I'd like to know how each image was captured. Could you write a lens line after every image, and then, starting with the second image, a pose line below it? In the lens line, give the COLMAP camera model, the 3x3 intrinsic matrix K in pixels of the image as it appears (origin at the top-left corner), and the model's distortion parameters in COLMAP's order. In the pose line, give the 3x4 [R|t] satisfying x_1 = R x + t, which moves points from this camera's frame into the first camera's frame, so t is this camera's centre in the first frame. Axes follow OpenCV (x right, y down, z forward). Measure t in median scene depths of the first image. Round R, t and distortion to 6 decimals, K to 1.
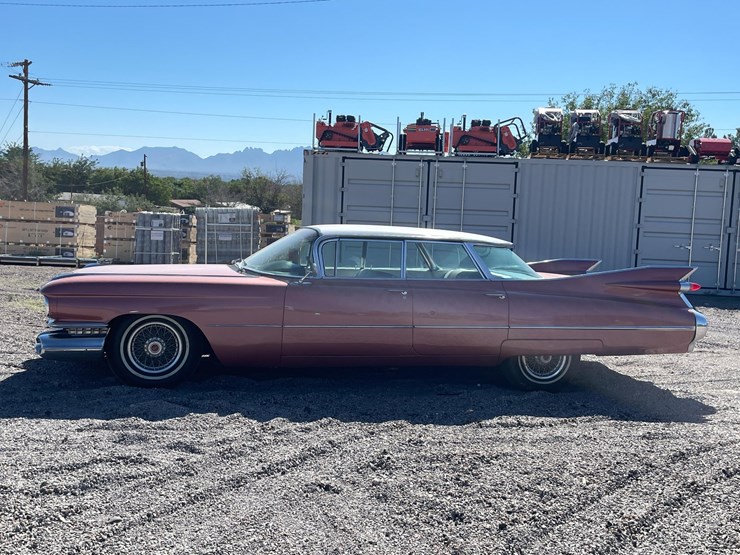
lens RADIAL K [[763.8, 0, 379.1], [0, 763.8, 276.8], [0, 0, 1]] dist [0.137625, -0.215668]
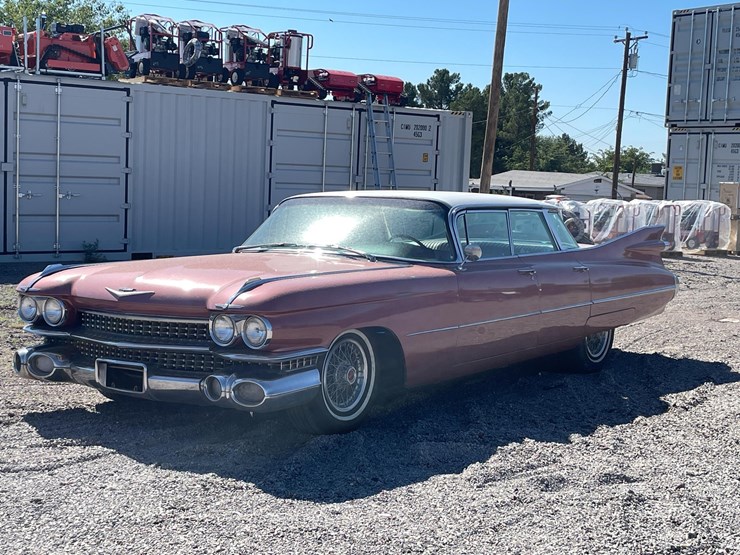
lens RADIAL K [[1080.2, 0, 370.1], [0, 1080.2, 265.8], [0, 0, 1]] dist [0.109276, -0.088662]
pose [[0.757739, -0.071876, 0.648588, -0.315267], [0.054399, 0.997414, 0.046978, -0.018840], [-0.650287, -0.000314, 0.759689, 0.080412]]
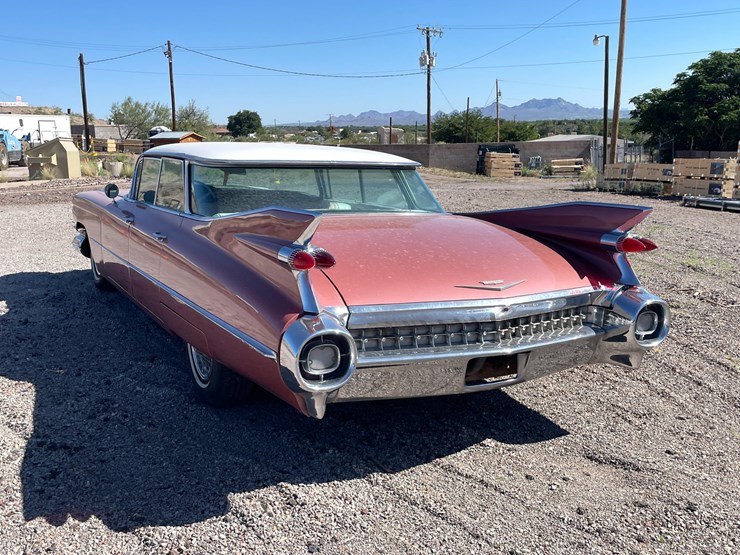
lens RADIAL K [[753.2, 0, 370.0], [0, 753.2, 277.5], [0, 0, 1]] dist [0.104105, -0.181503]
pose [[0.267386, 0.126108, -0.955302, 0.323418], [-0.065887, 0.991472, 0.112441, -0.010382], [0.961334, 0.032877, 0.273414, 0.376037]]
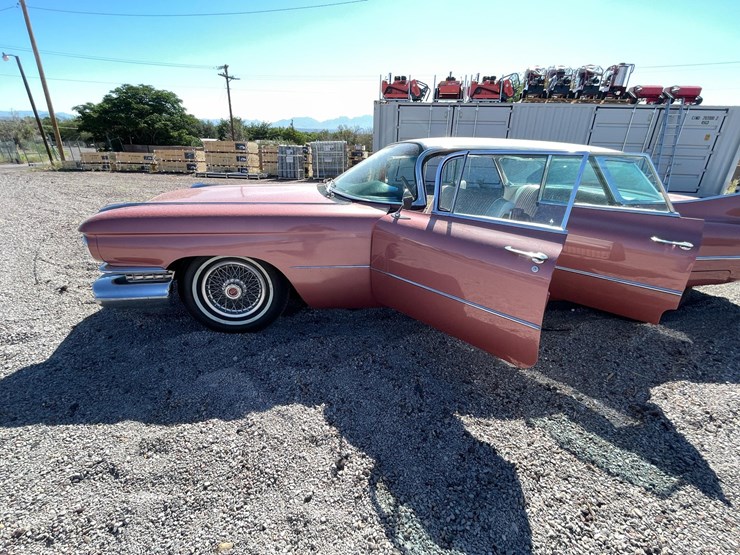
lens RADIAL K [[337.5, 0, 370.0], [0, 337.5, 277.5], [0, 0, 1]] dist [0.002101, -0.000527]
pose [[0.995798, 0.017680, -0.089849, -0.036659], [0.008069, 0.960427, 0.278413, -0.008836], [0.091216, -0.277968, 0.956250, 0.228122]]
